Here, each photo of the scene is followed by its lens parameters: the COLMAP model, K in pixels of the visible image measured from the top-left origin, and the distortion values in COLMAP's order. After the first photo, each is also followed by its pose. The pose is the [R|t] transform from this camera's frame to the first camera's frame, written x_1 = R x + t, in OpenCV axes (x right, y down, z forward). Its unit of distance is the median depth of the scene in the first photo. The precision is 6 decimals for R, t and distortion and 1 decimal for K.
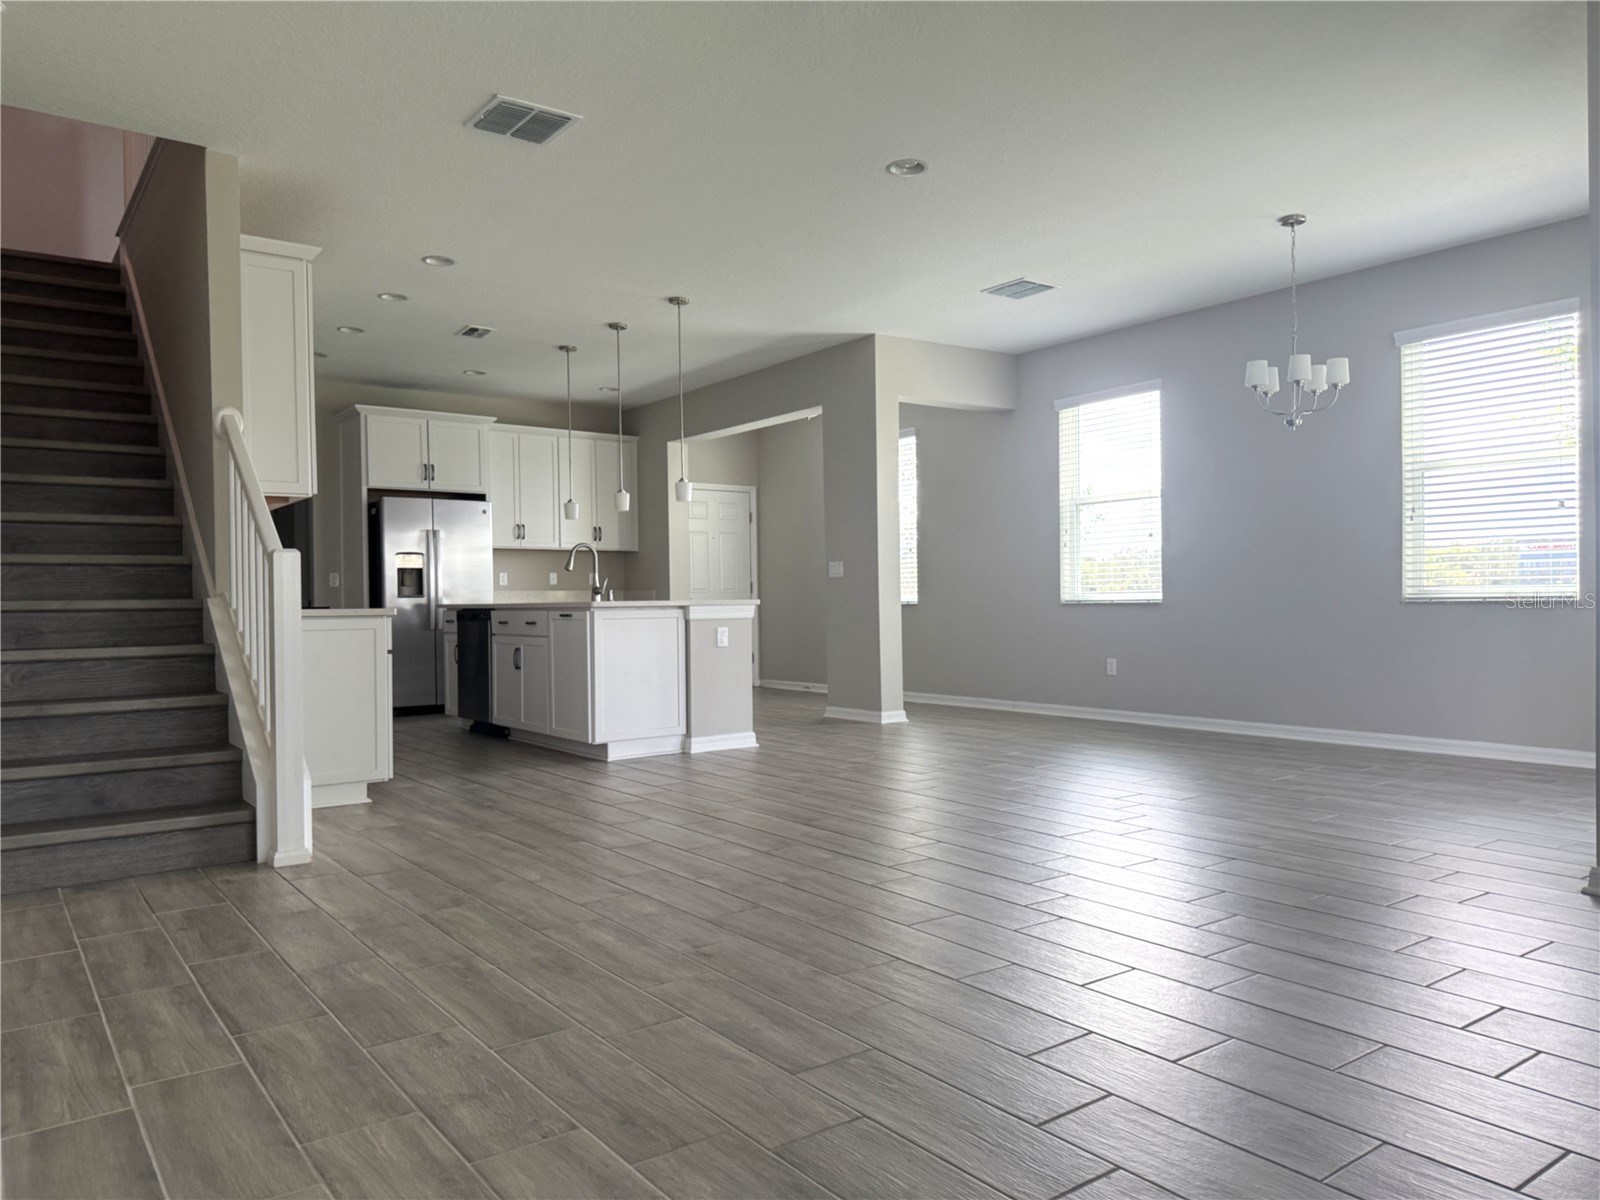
lens RADIAL K [[1124.8, 0, 806.8], [0, 1124.8, 600.5], [0, 0, 1]] dist [0.137708, -0.150299]
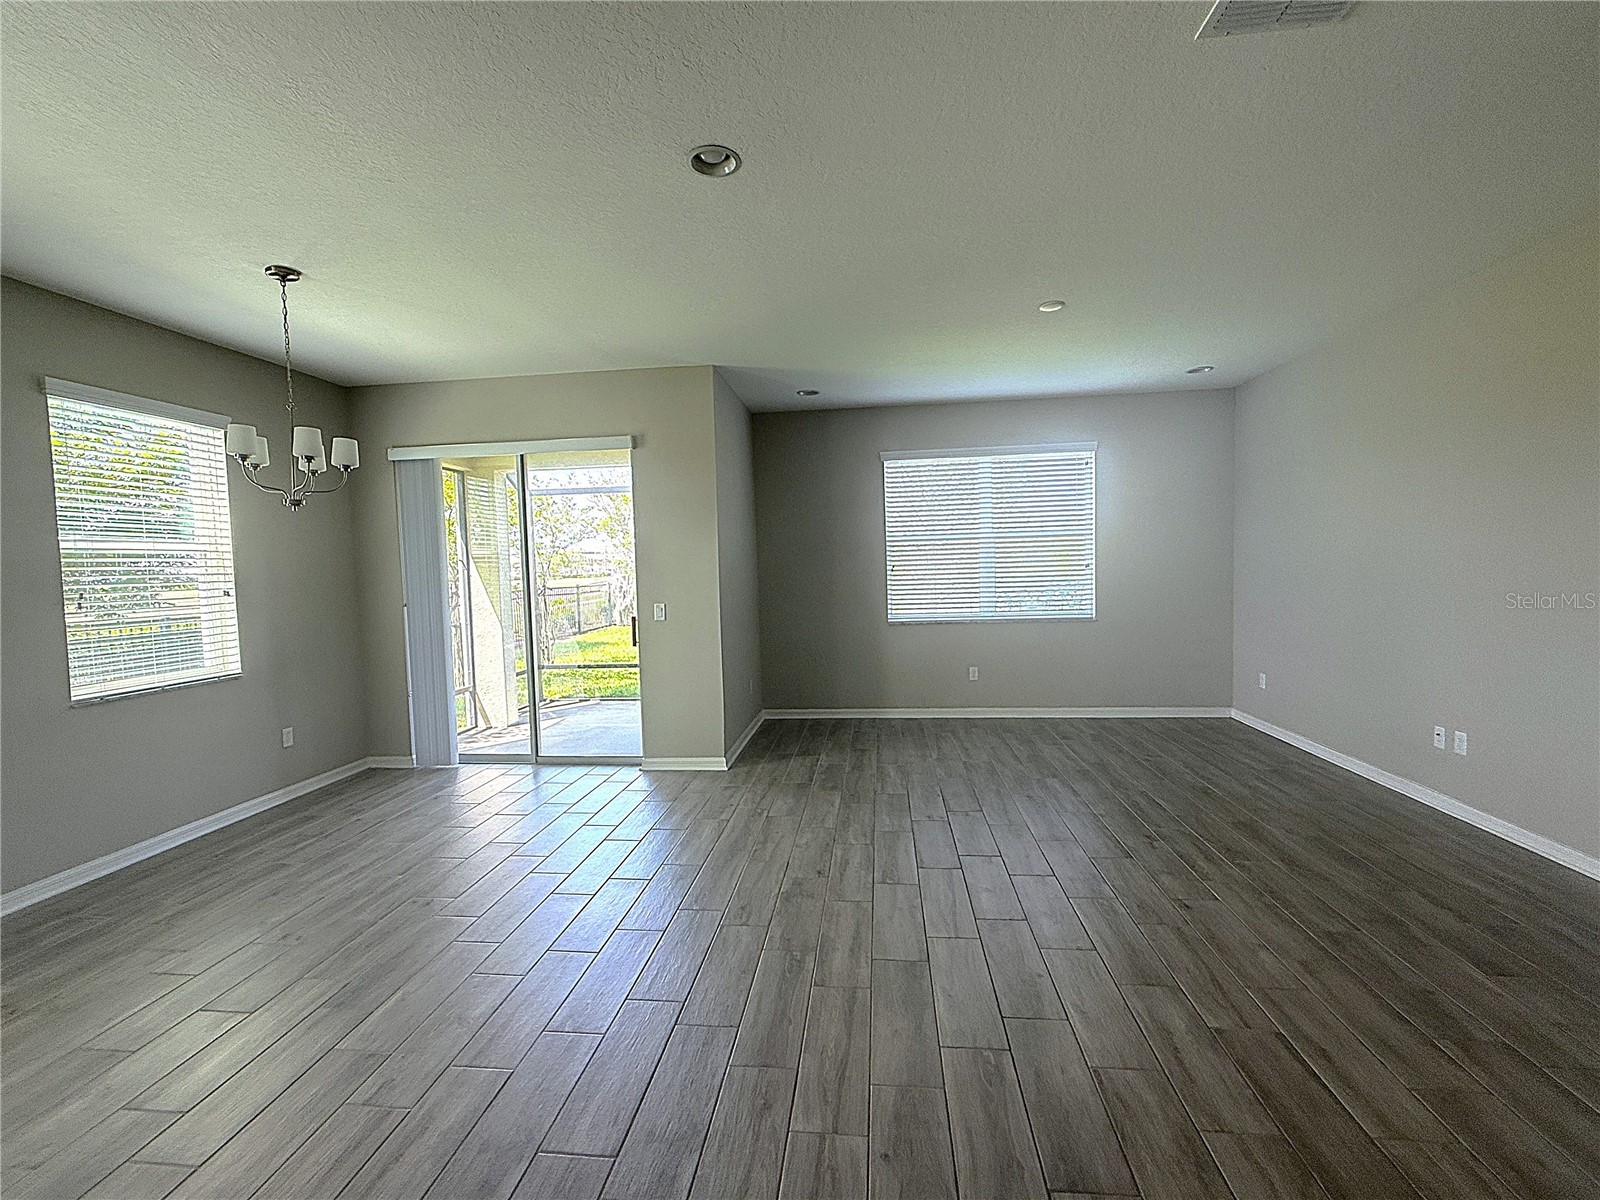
lens RADIAL K [[691.1, 0, 800.0], [0, 691.1, 603.3], [0, 0, 1]] dist [0.000754, 0.000003]
pose [[-0.727499, -0.010931, 0.686022, -0.147581], [0.038360, 0.997661, 0.056575, -0.058368], [-0.685036, 0.067474, -0.725378, 0.712446]]
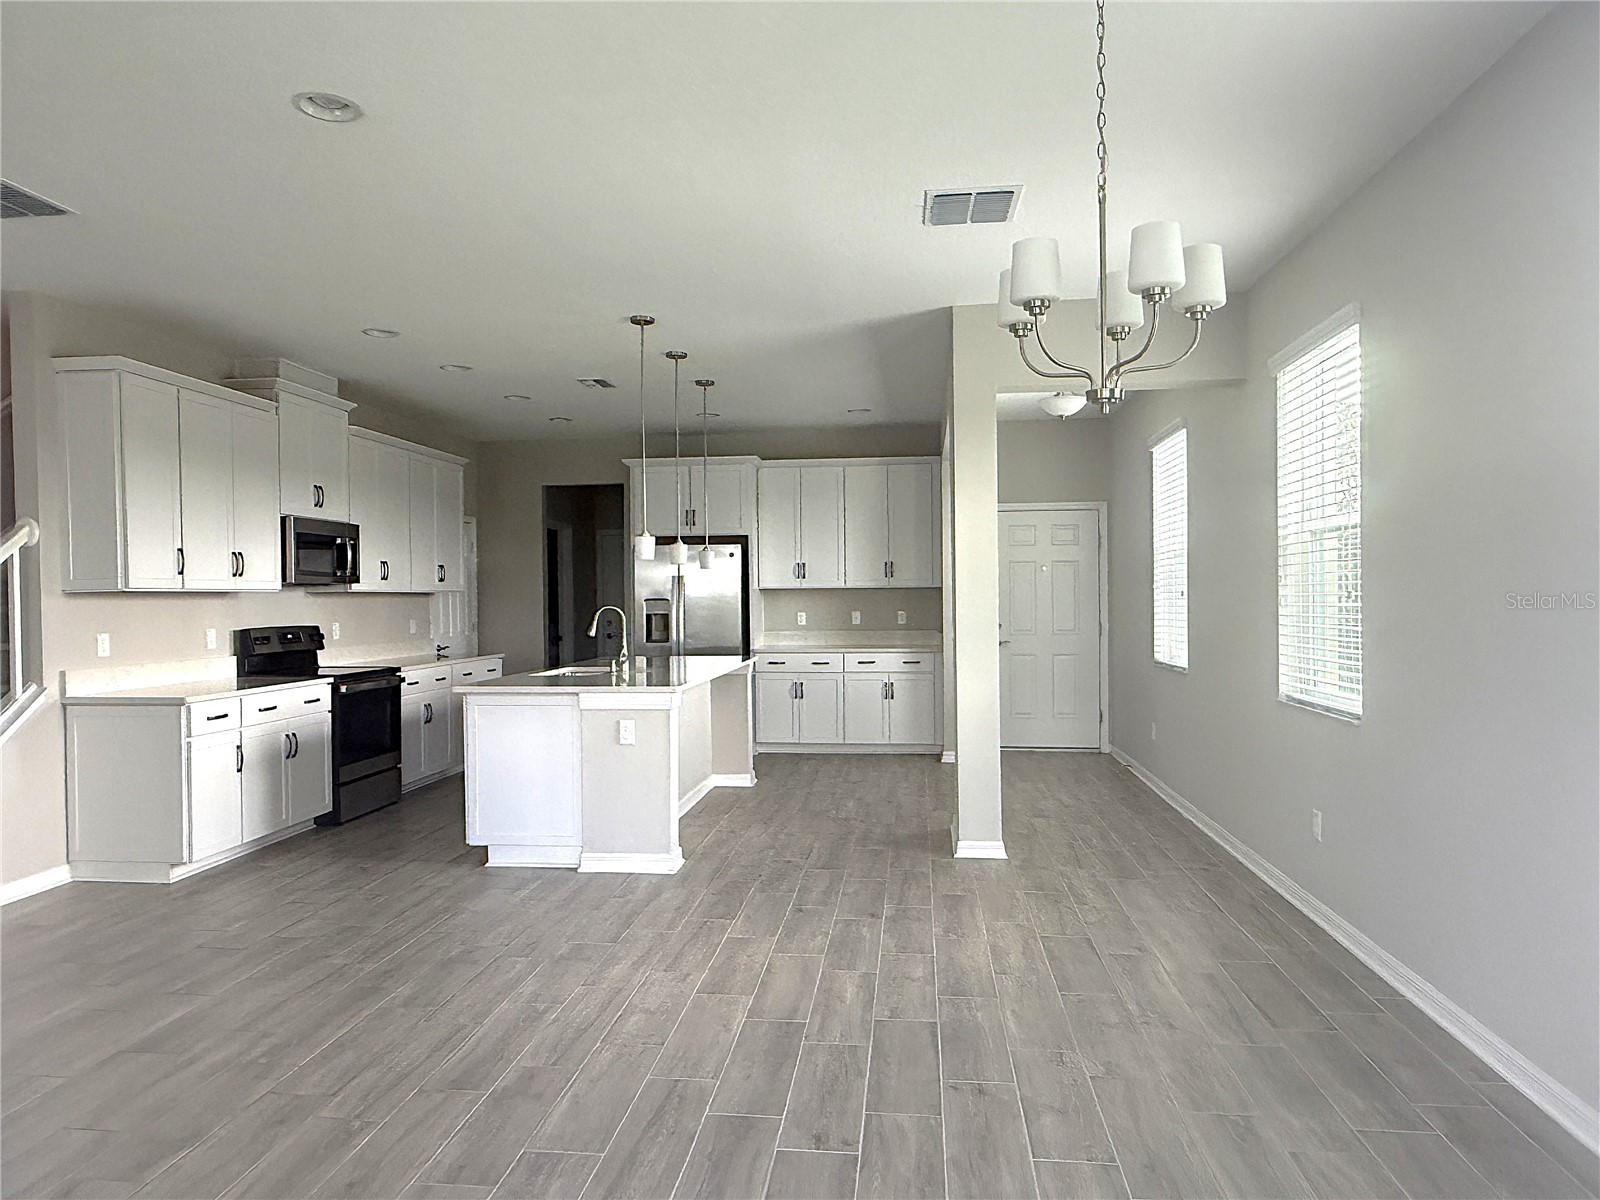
lens RADIAL K [[1046.4, 0, 803.5], [0, 1046.4, 606.6], [0, 0, 1]] dist [0.001650, 0.003809]
pose [[0.727144, 0.013135, -0.686359, 0.388987], [0.000329, 0.999810, 0.019482, -0.052854], [0.686485, -0.014393, 0.727002, 0.402041]]
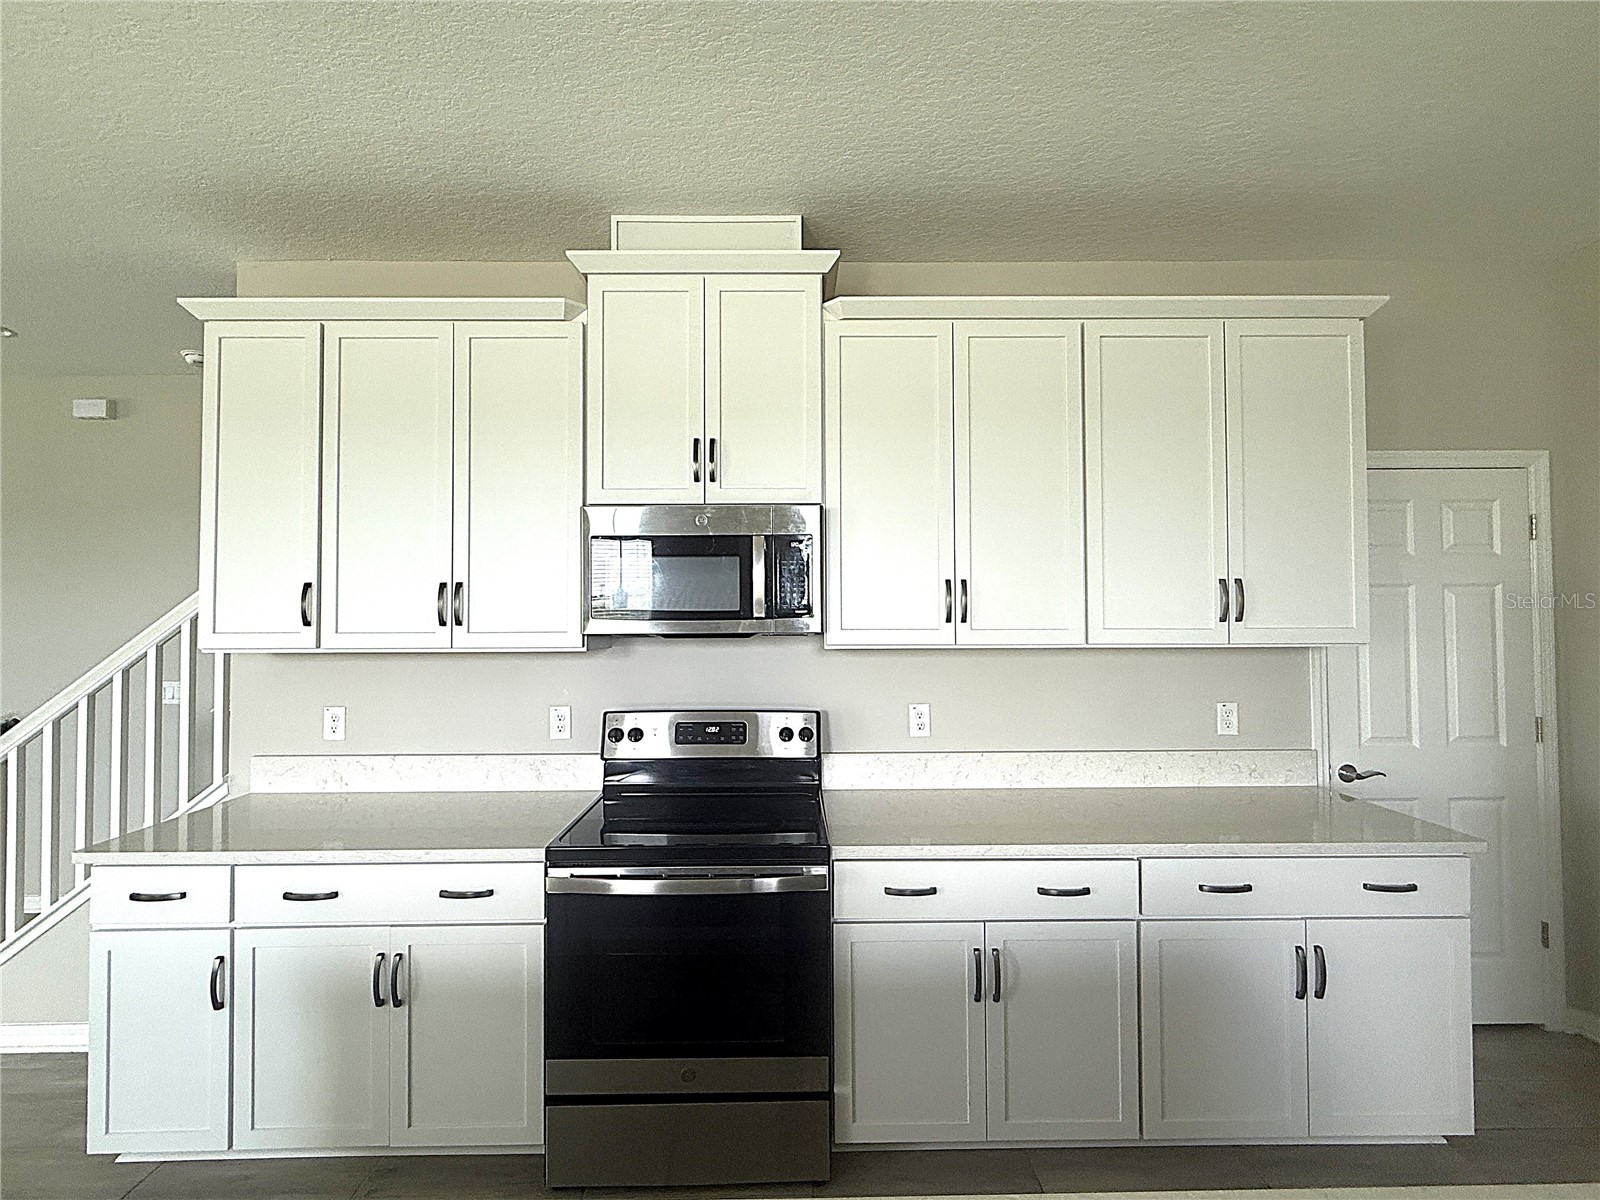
lens RADIAL K [[691.1, 0, 800.0], [0, 691.1, 603.3], [0, 0, 1]] dist [0.000754, 0.000003]
pose [[-0.586457, -0.003158, -0.809974, -0.167372], [0.014141, 0.999800, -0.014136, -0.061337], [0.809857, -0.019744, -0.586295, 0.854781]]
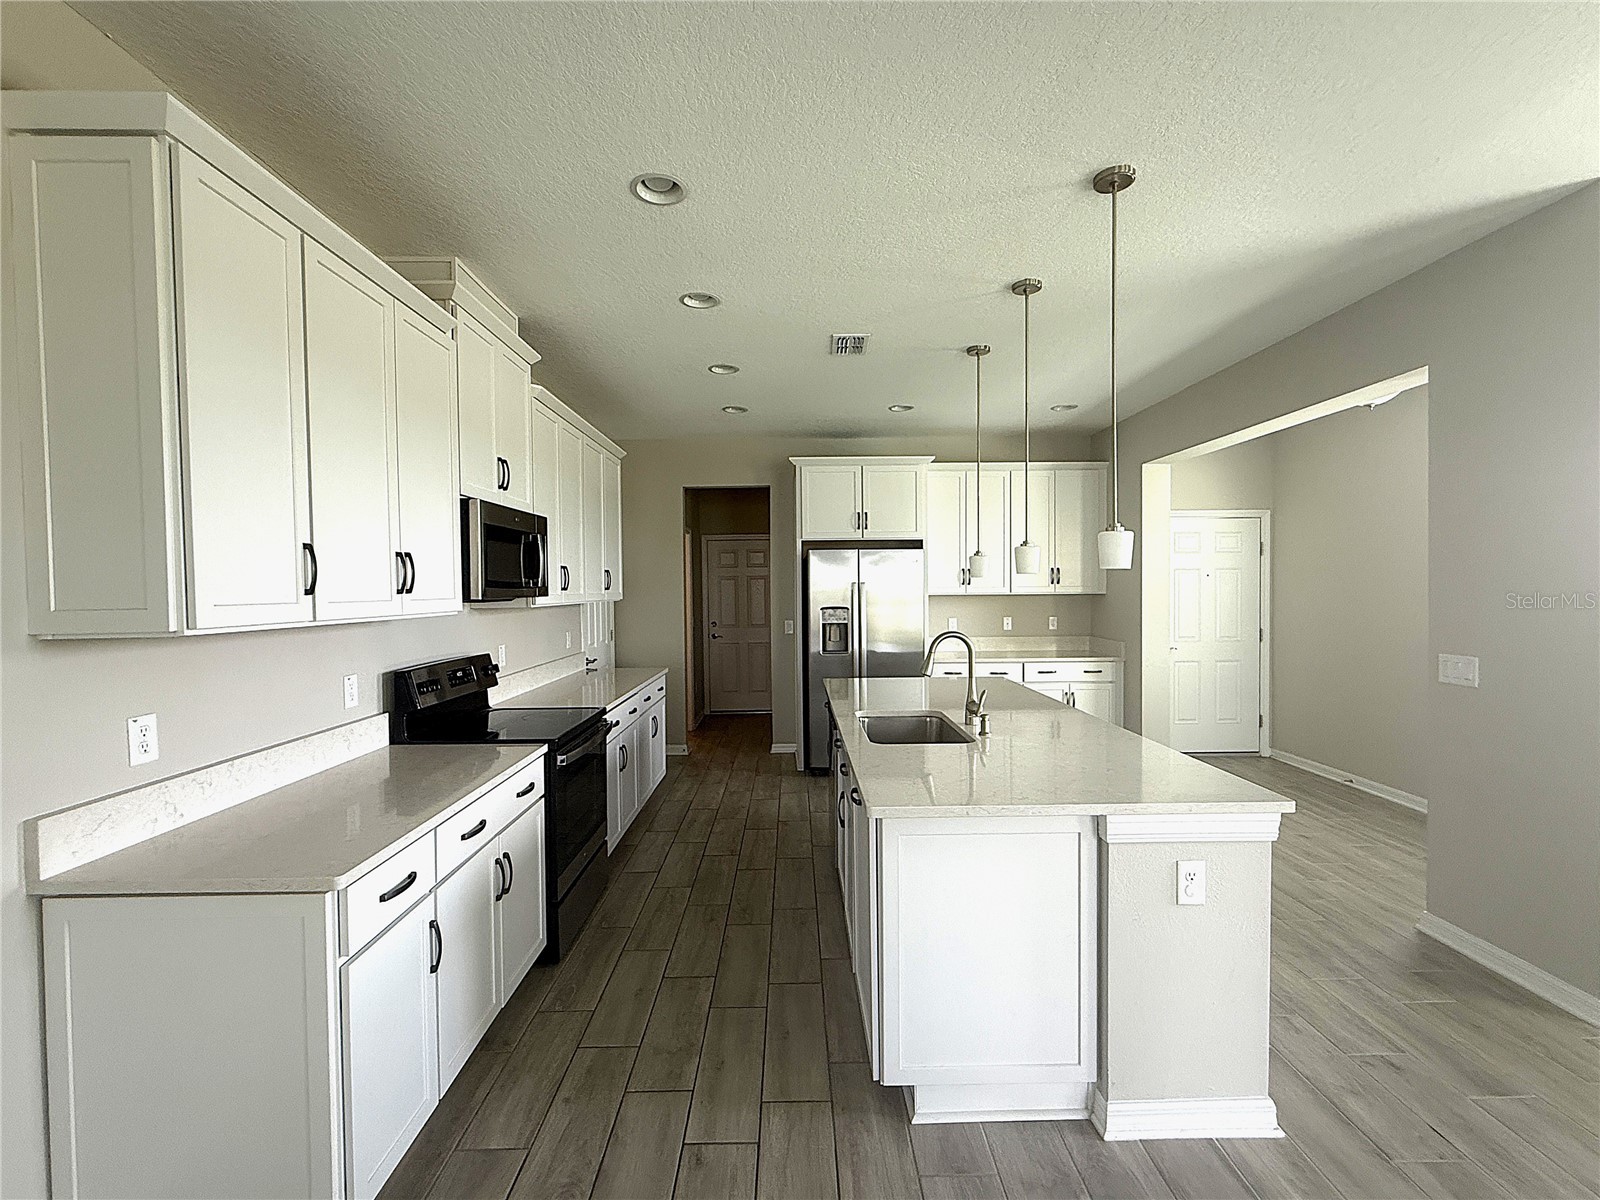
lens RADIAL K [[691.1, 0, 800.0], [0, 691.1, 603.3], [0, 0, 1]] dist [0.000754, 0.000003]
pose [[0.807650, 0.021188, -0.589281, -0.030624], [-0.001961, 0.999445, 0.033248, -0.063850], [0.589658, -0.025697, 0.807244, 0.510538]]
